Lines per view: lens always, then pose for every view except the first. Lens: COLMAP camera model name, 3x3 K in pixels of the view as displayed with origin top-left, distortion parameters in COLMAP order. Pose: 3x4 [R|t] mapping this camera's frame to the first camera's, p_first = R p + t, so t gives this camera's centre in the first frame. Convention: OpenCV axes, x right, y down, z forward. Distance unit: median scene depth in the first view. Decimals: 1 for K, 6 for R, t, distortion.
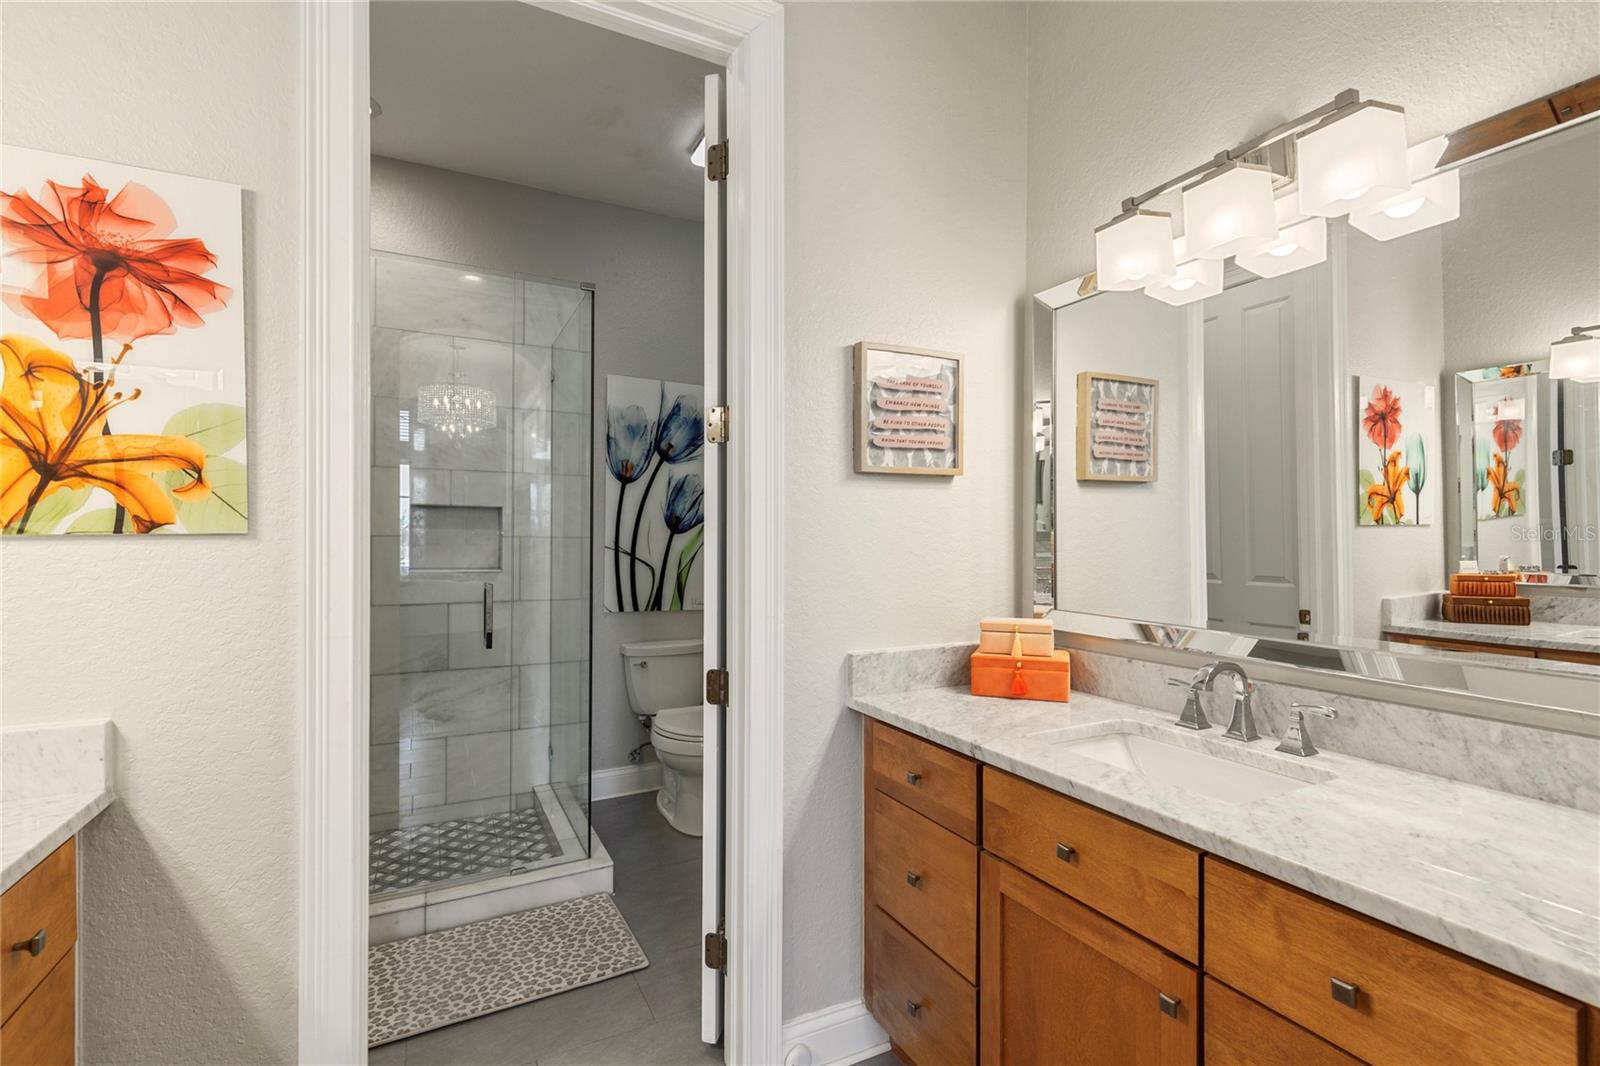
lens RADIAL K [[729.8, 0, 801.0], [0, 729.8, 541.7], [0, 0, 1]] dist [0.000917, -0.001186]
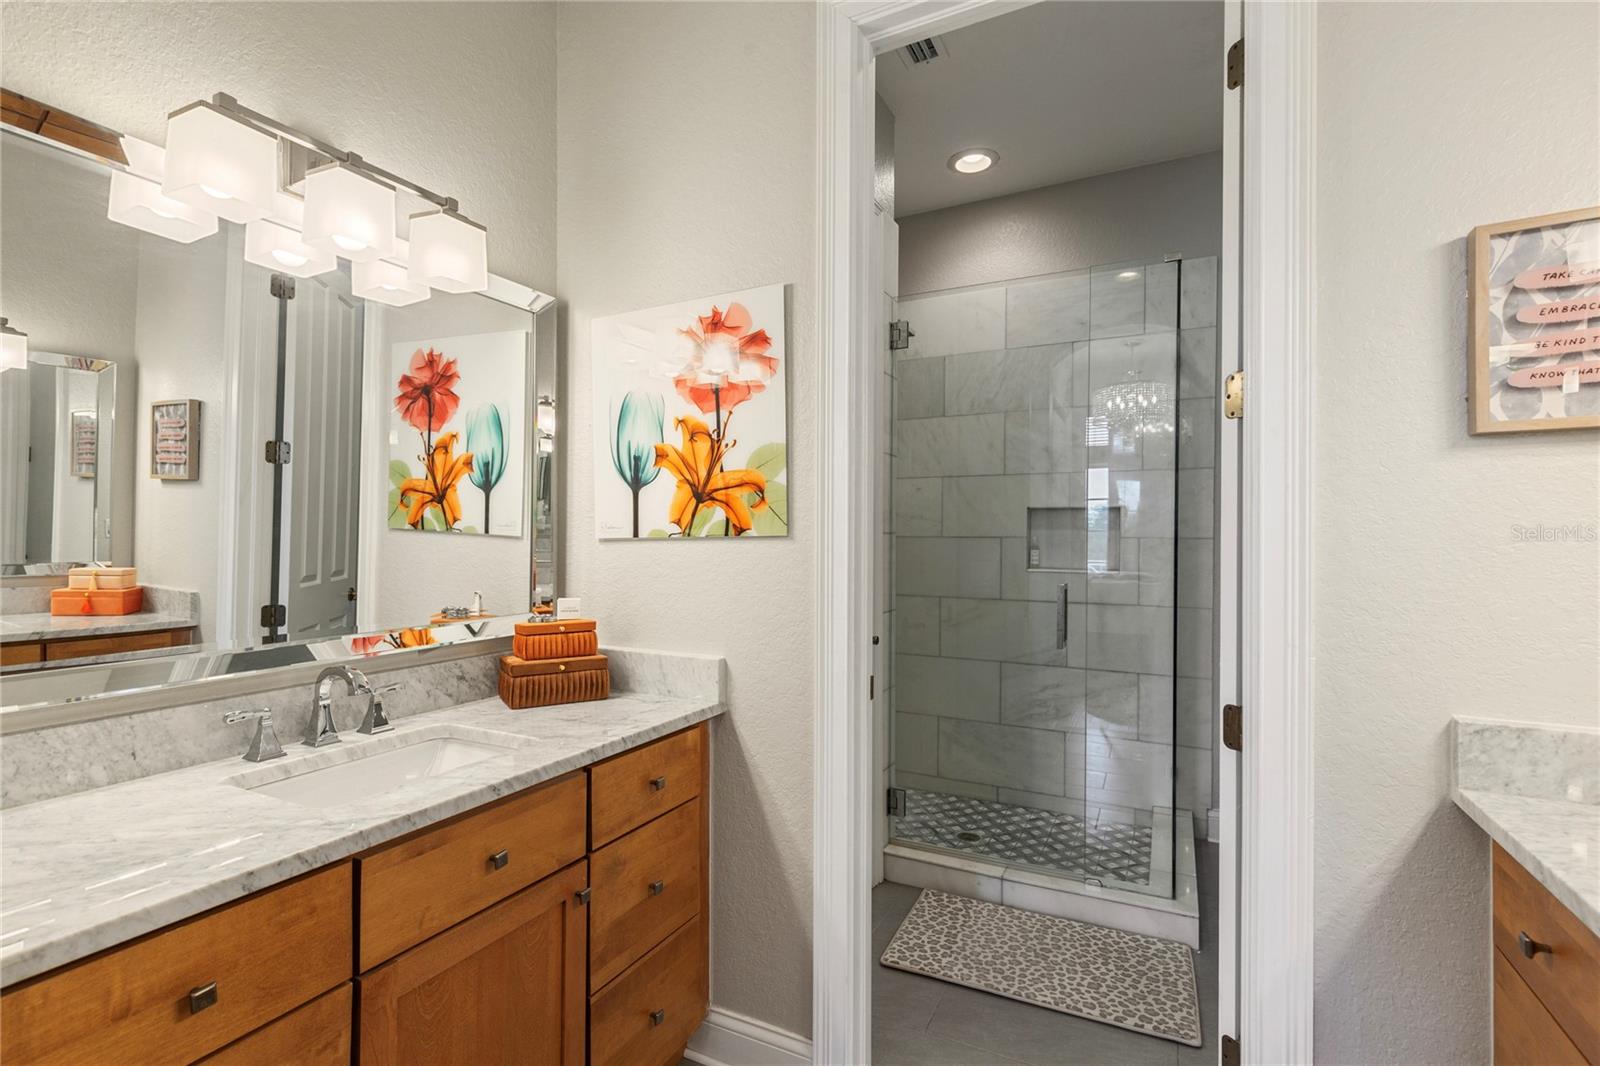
lens RADIAL K [[749.4, 0, 799.4], [0, 749.4, 541.6], [0, 0, 1]] dist [0.009437, 0.000138]
pose [[0.574817, 0.003524, -0.818274, 0.245984], [-0.002850, 0.999993, 0.002305, -0.002228], [0.818277, 0.001007, 0.574824, 0.127943]]
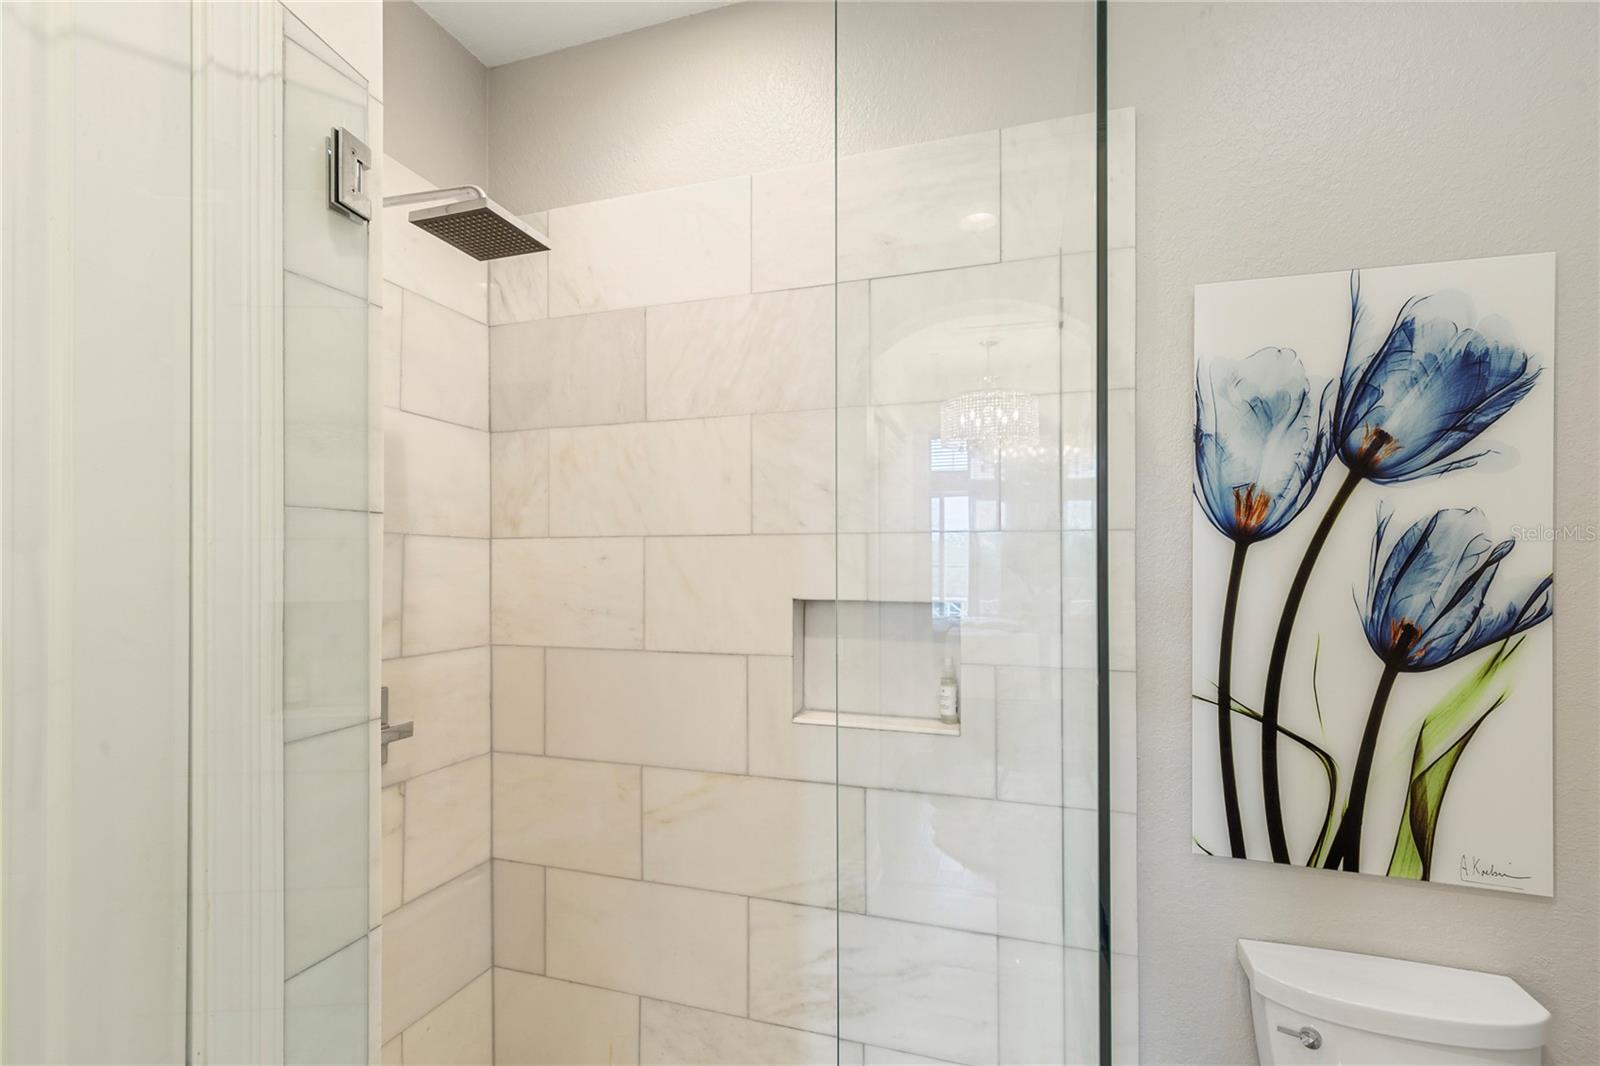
lens RADIAL K [[729.8, 0, 801.0], [0, 729.8, 541.7], [0, 0, 1]] dist [0.000917, -0.001186]
pose [[0.695928, -0.014950, -0.717955, -0.200720], [0.002687, 0.999830, -0.018215, -0.121949], [0.718106, 0.010747, 0.695851, 0.892797]]
